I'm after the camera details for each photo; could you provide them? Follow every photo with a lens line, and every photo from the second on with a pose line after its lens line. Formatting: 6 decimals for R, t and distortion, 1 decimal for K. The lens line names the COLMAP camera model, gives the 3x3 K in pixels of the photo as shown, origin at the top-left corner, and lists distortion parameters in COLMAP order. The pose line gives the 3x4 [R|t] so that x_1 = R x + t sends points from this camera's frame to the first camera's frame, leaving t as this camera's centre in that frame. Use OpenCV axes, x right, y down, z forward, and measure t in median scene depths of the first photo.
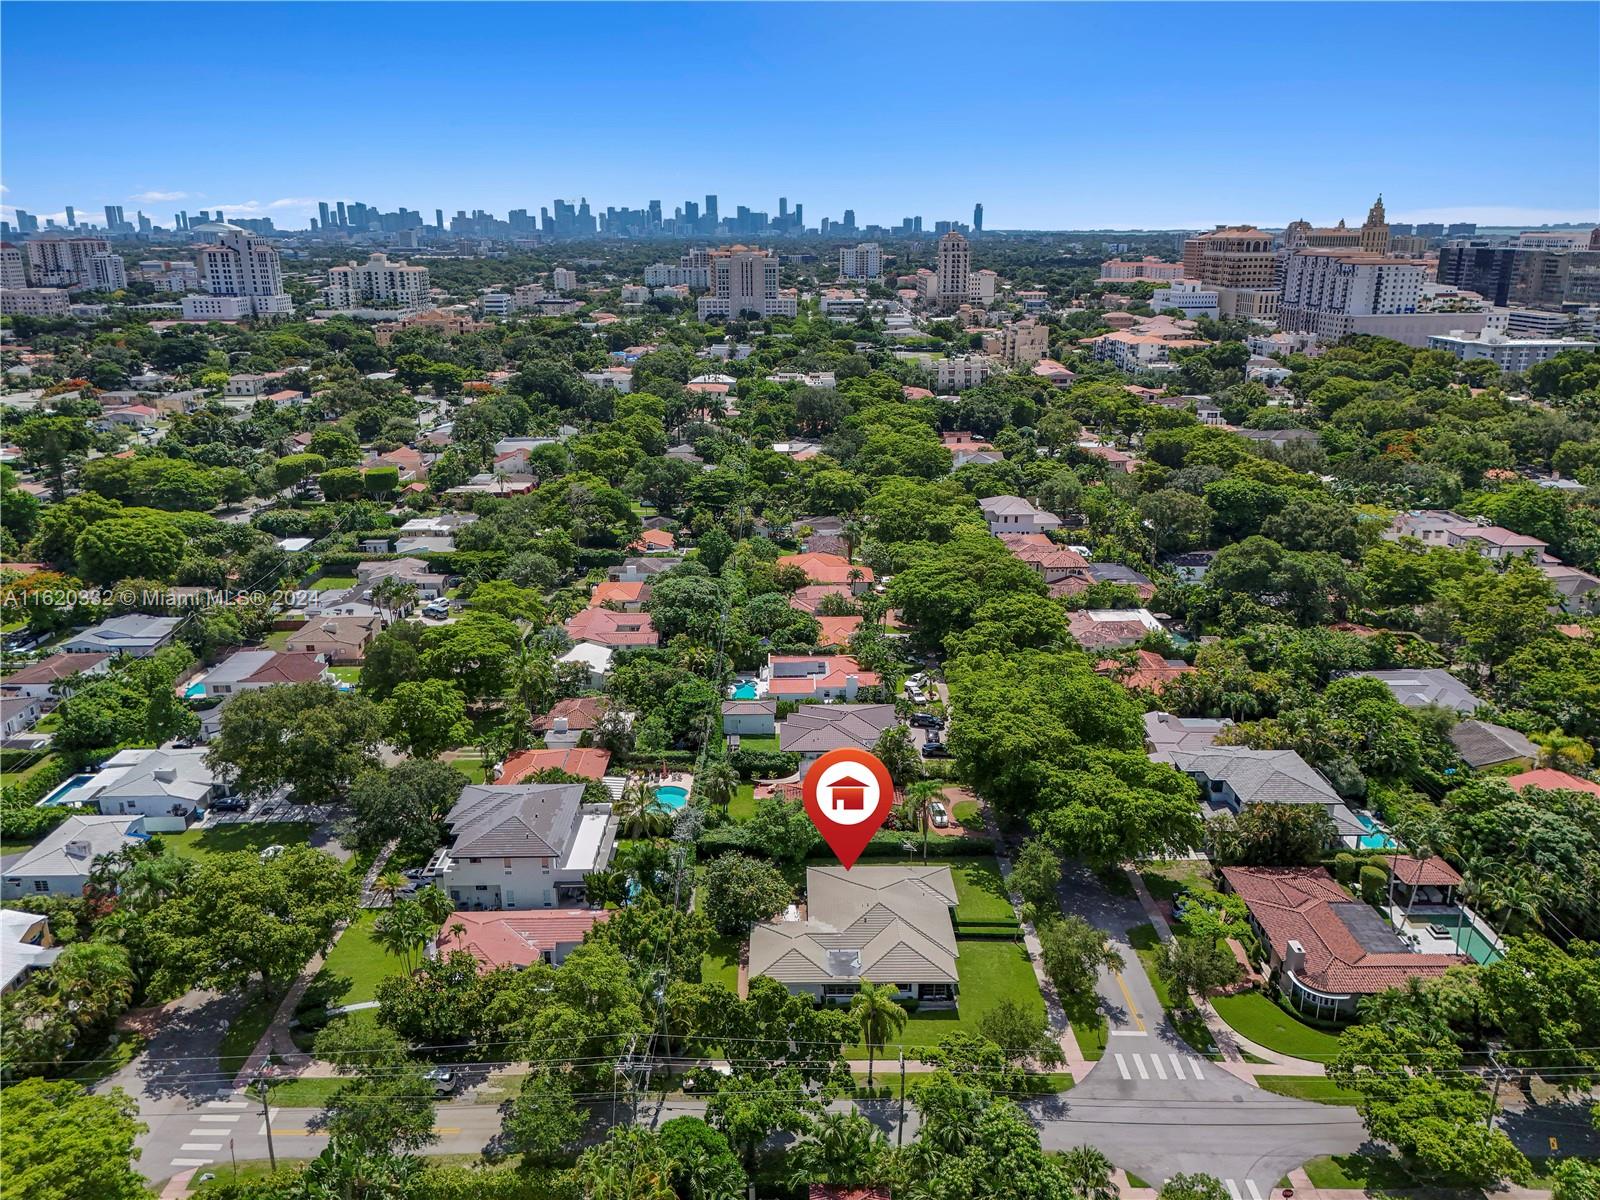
lens RADIAL K [[1187.0, 0, 803.1], [0, 1187.0, 603.3], [0, 0, 1]] dist [0.016003, -0.000229]
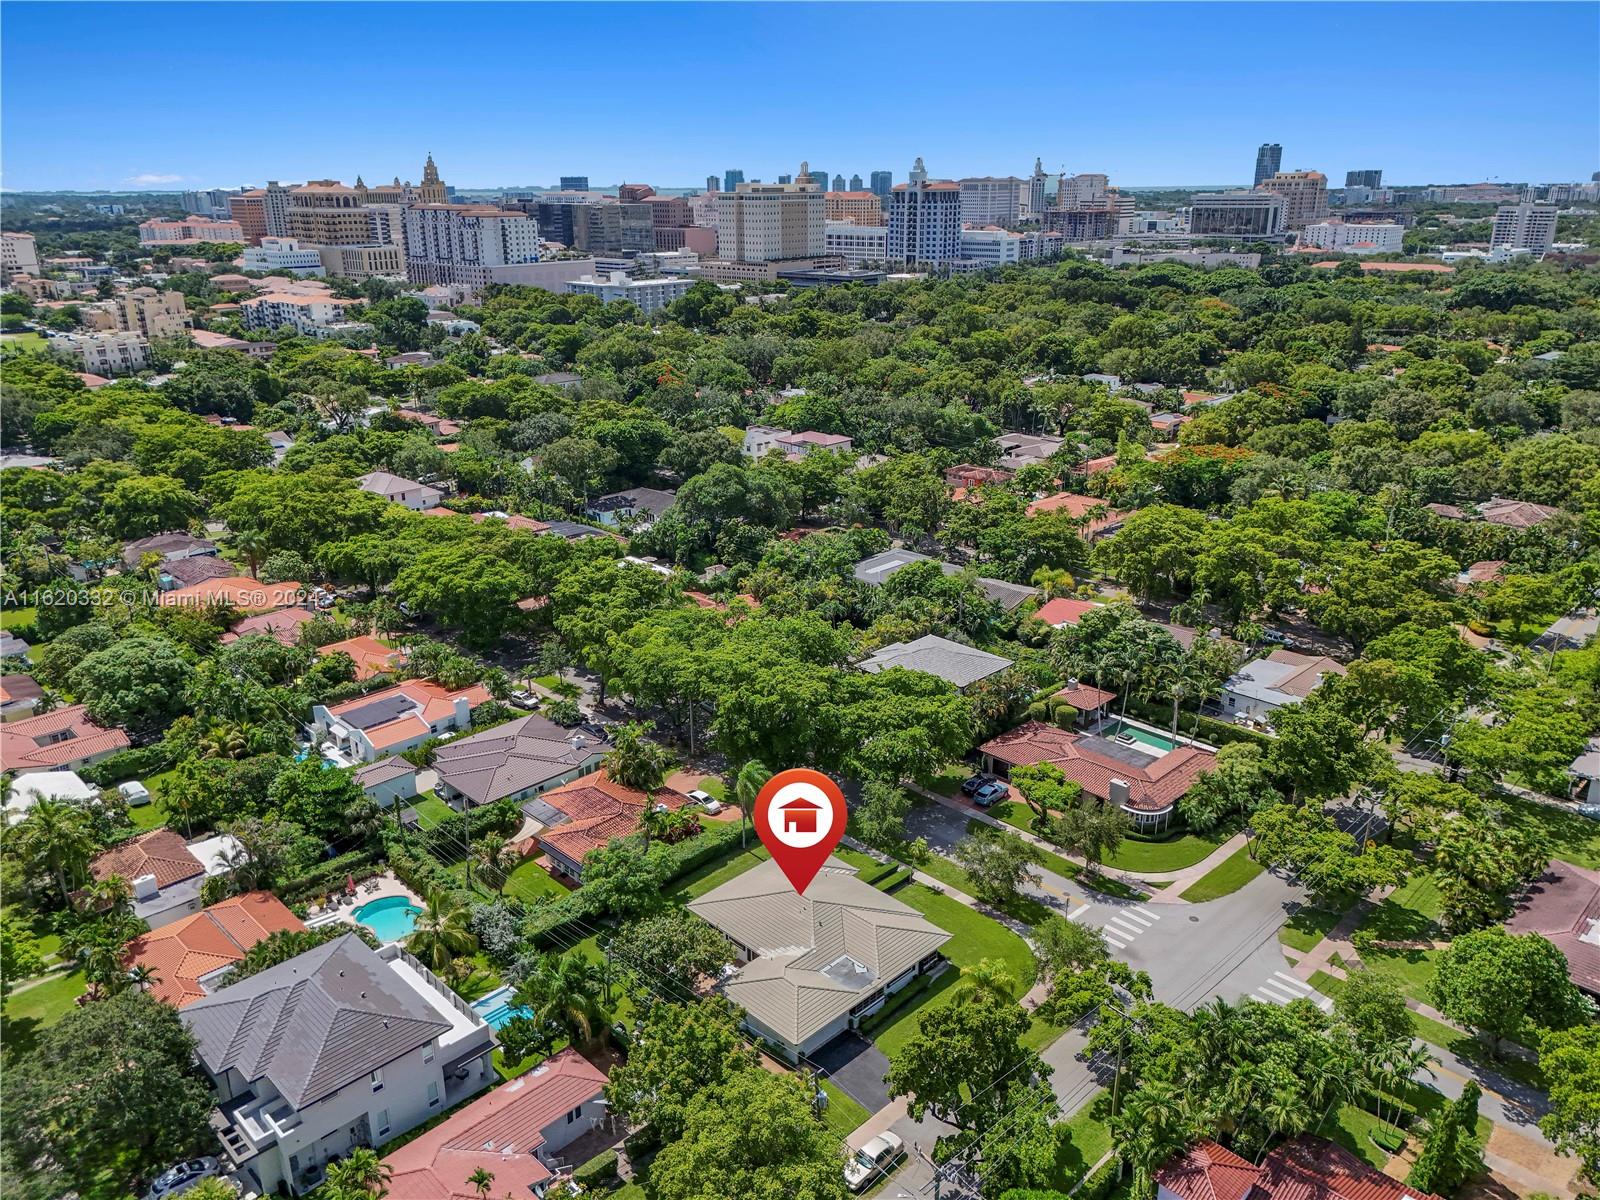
lens RADIAL K [[1187.0, 0, 802.6], [0, 1187.0, 596.2], [0, 0, 1]] dist [0.016003, -0.000229]
pose [[0.704096, -0.229798, 0.671894, -0.296319], [0.215076, 0.970759, 0.106630, -0.039658], [-0.676750, 0.069431, 0.732931, 0.209275]]
